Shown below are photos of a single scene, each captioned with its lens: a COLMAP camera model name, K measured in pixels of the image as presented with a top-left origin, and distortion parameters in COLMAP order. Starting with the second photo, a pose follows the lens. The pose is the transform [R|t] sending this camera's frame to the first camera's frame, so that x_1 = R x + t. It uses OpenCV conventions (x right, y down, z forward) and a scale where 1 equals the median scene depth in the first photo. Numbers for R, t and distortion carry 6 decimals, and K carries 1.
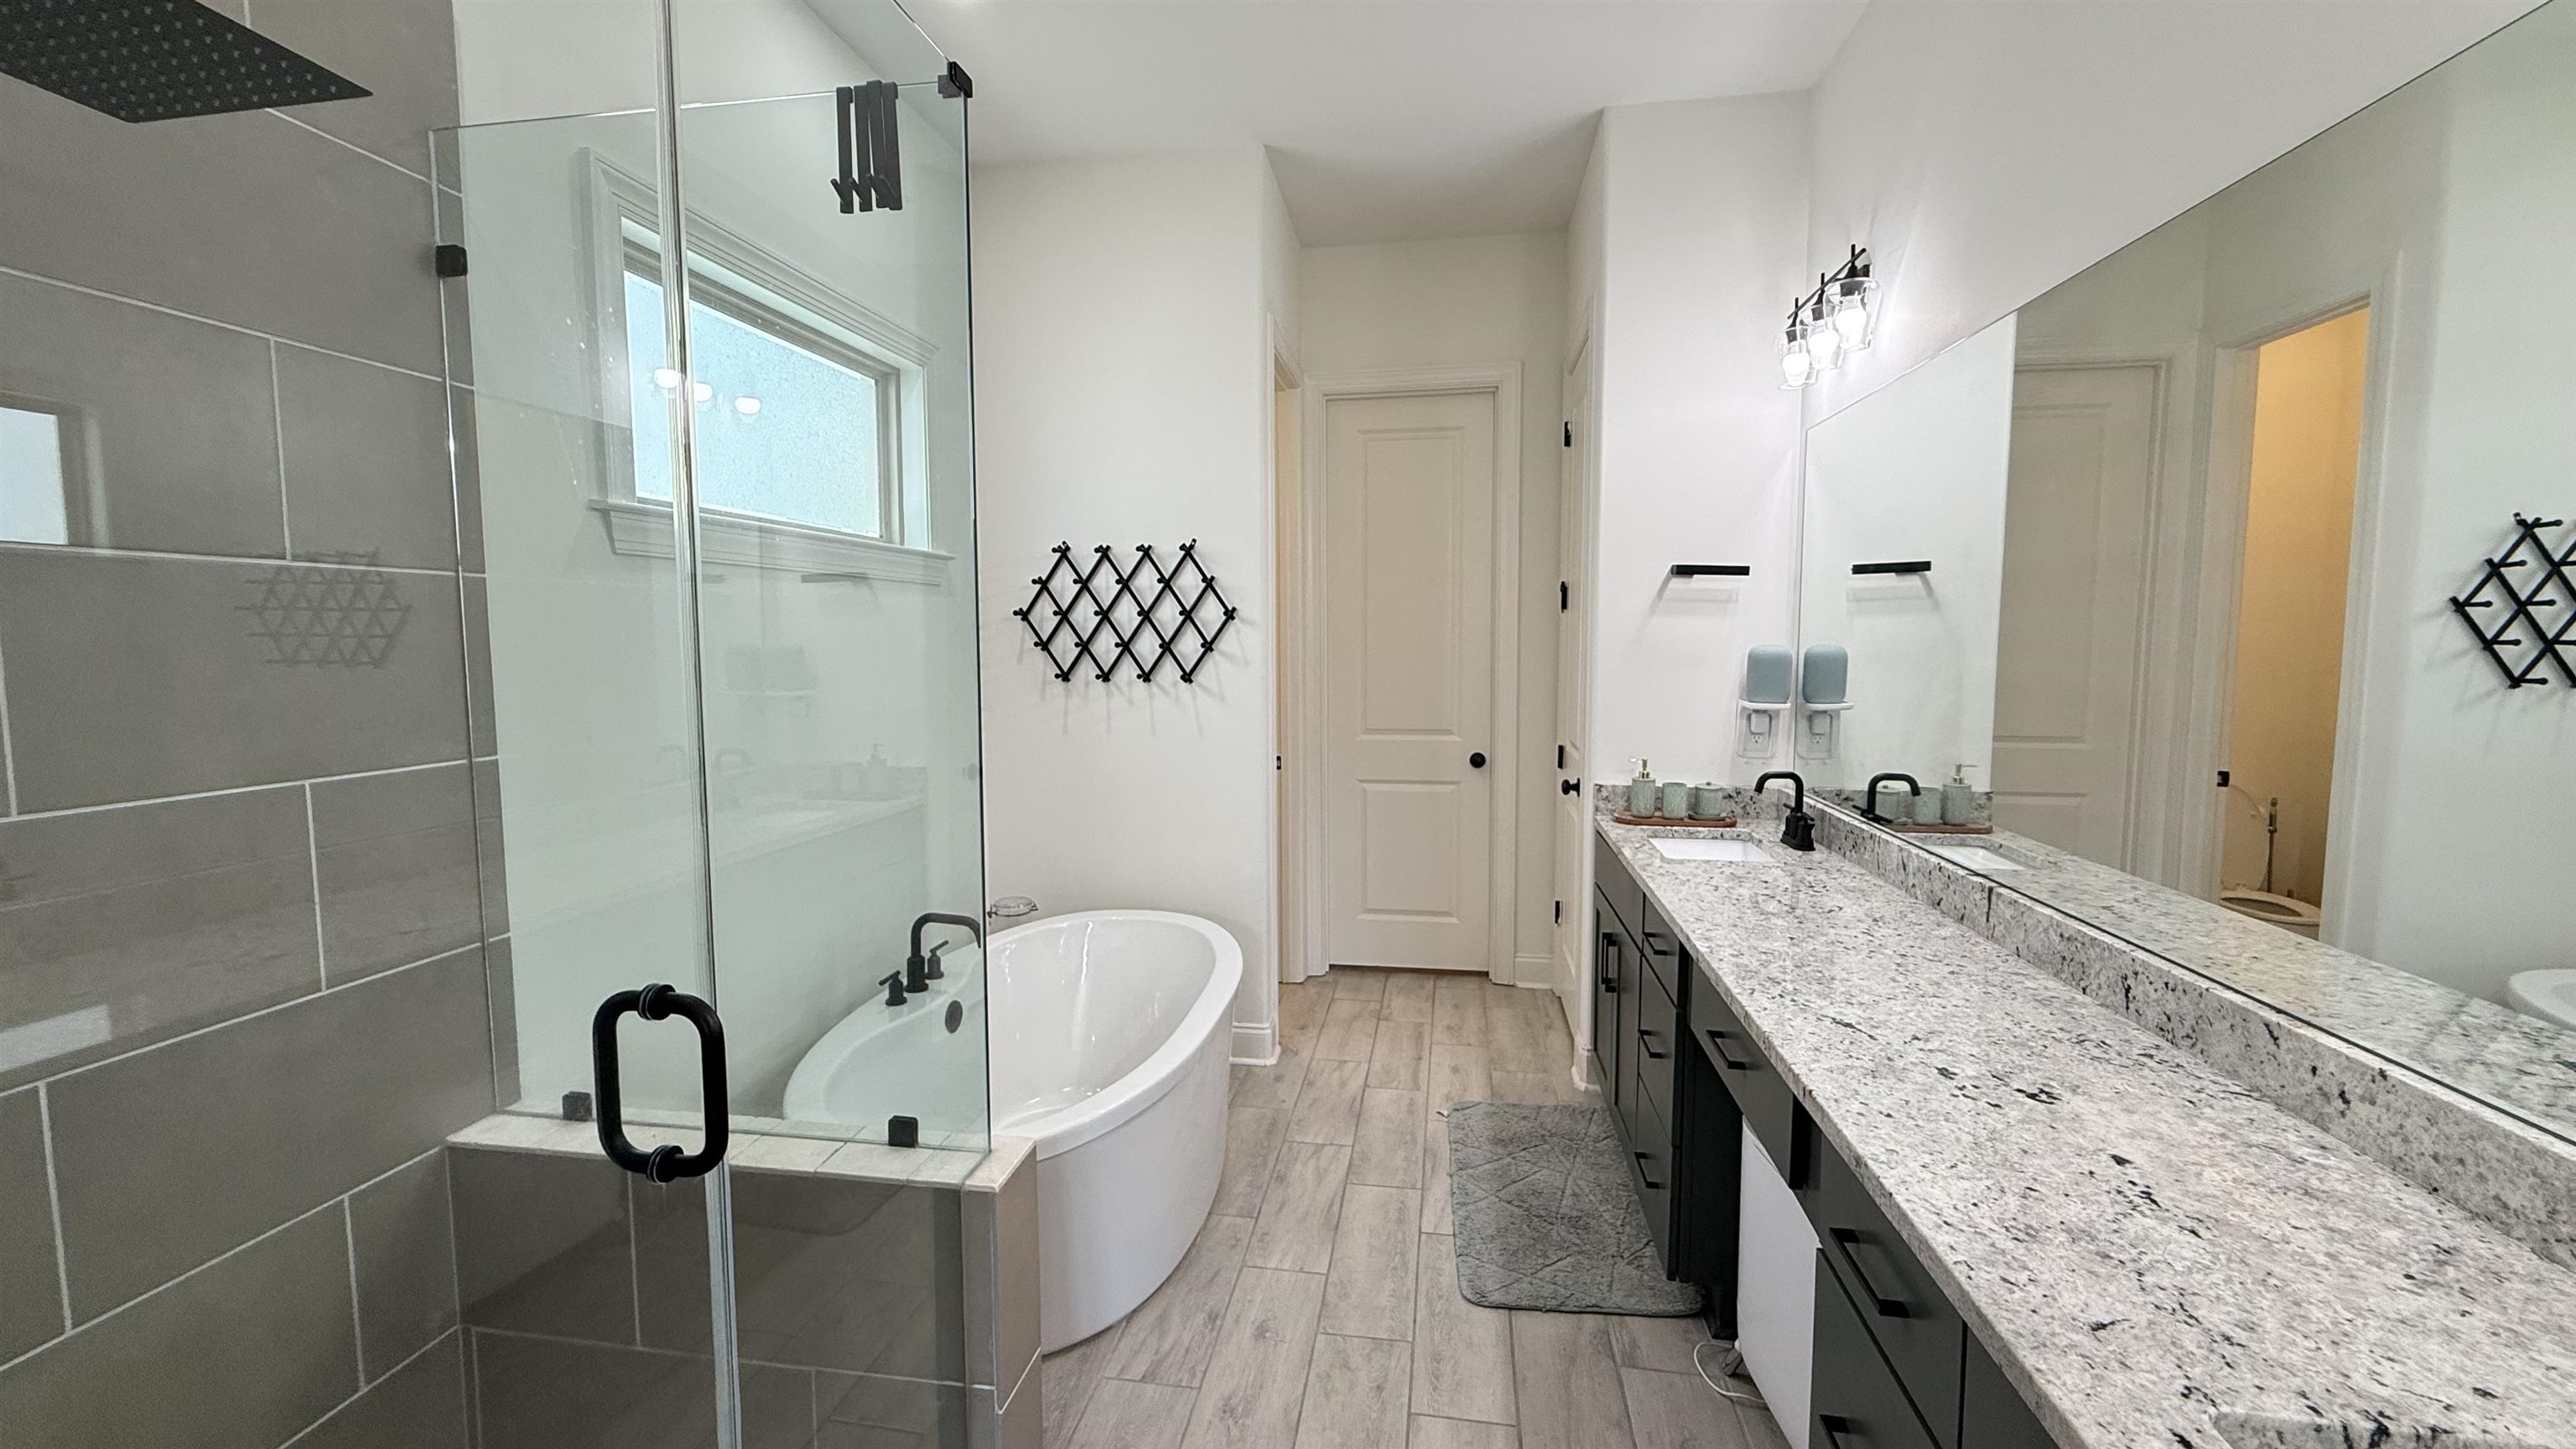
lens RADIAL K [[1036.6, 0, 1280.4], [0, 1036.6, 725.1], [0, 0, 1]] dist [0.000389, 0.000502]
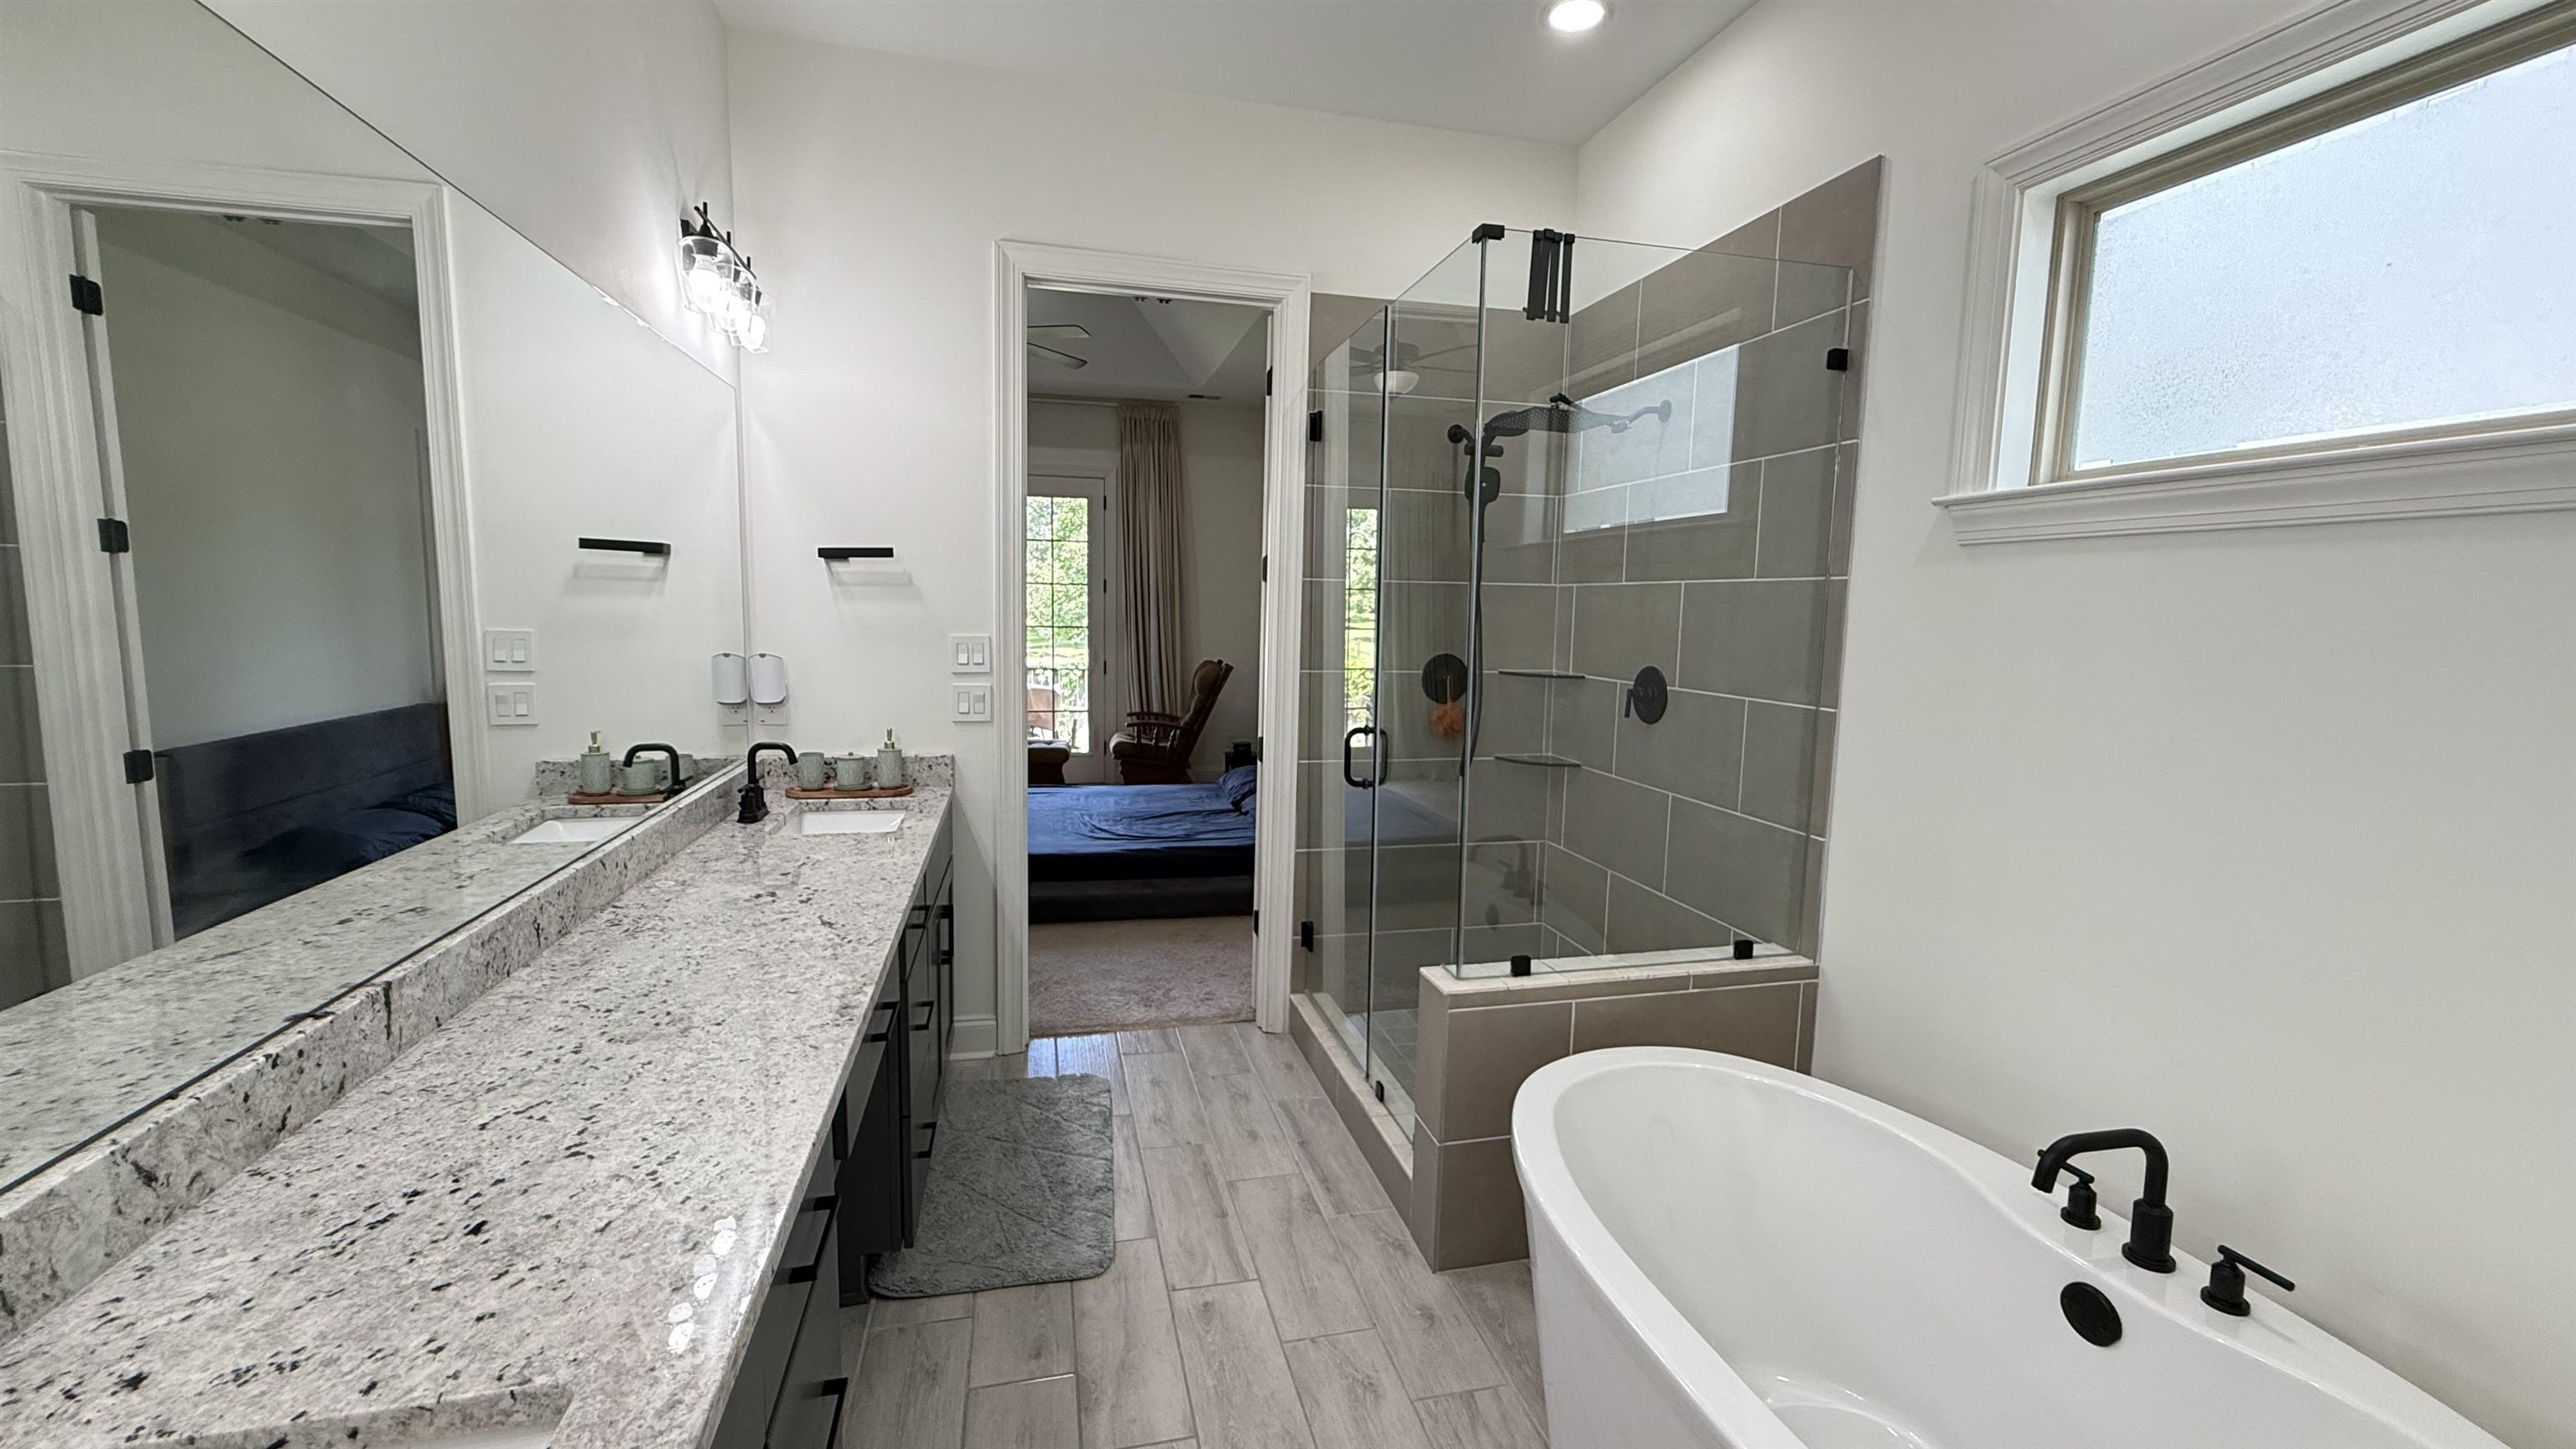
lens RADIAL K [[1036.6, 0, 1275.8], [0, 1036.6, 724.8], [0, 0, 1]] dist [0.000389, 0.000502]
pose [[-0.919388, 0.030305, -0.392183, 0.489419], [-0.047989, 0.980939, 0.188299, -0.184291], [0.390414, 0.191940, -0.900409, 2.092794]]
